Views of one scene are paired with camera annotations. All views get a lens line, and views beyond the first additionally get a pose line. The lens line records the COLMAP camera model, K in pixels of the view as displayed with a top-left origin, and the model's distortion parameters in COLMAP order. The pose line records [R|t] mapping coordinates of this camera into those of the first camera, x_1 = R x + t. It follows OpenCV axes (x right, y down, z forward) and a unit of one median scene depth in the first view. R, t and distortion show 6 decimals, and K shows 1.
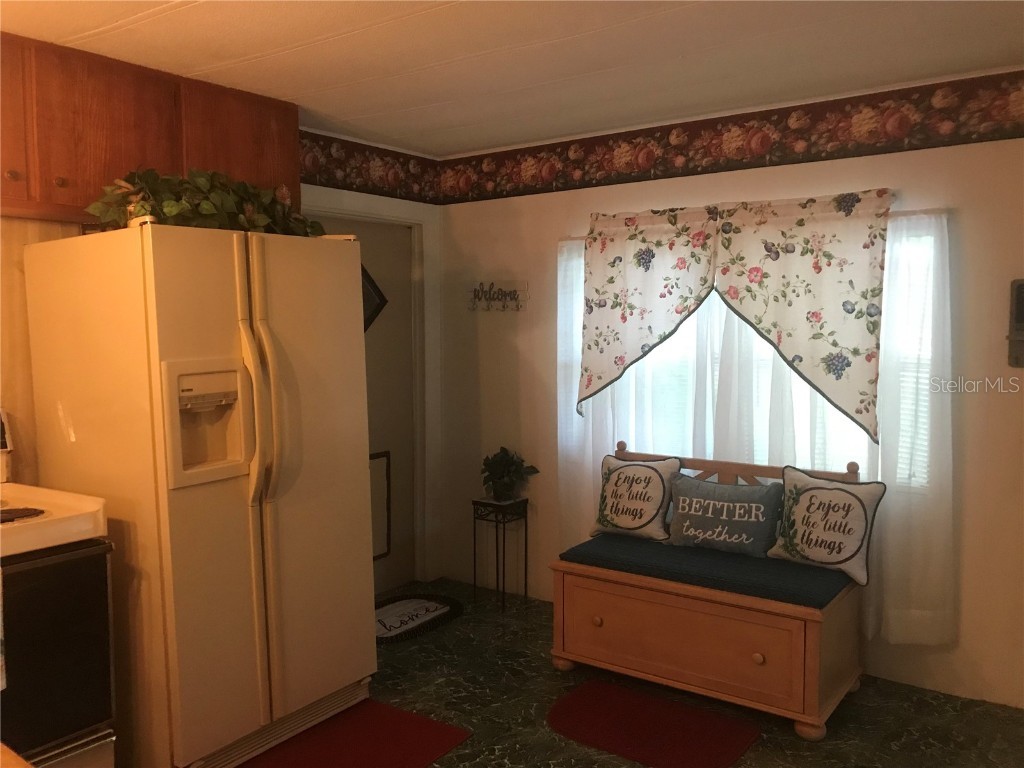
lens RADIAL K [[837.7, 0, 516.4], [0, 837.7, 376.5], [0, 0, 1]] dist [0.022160, -0.034636]
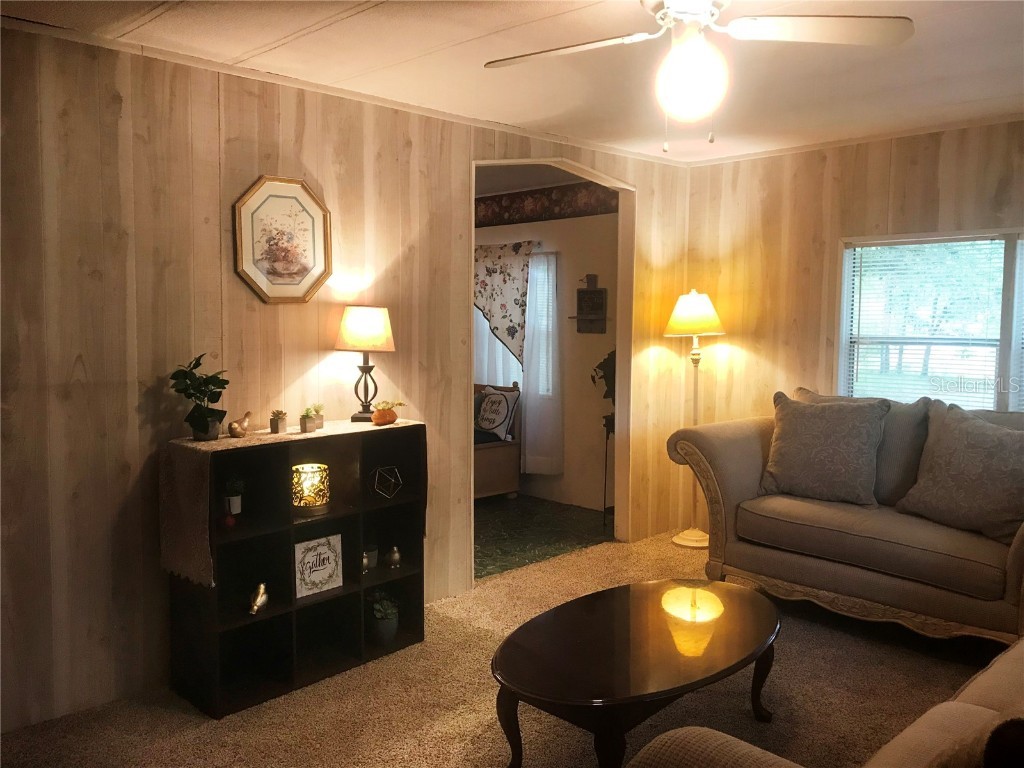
lens RADIAL K [[837.7, 0, 516.4], [0, 837.7, 376.5], [0, 0, 1]] dist [0.022160, -0.034636]
pose [[0.985442, 0.016952, -0.169164, 0.716368], [-0.014151, 0.999742, 0.017751, 0.054680], [0.169422, -0.015098, 0.985428, -0.892561]]
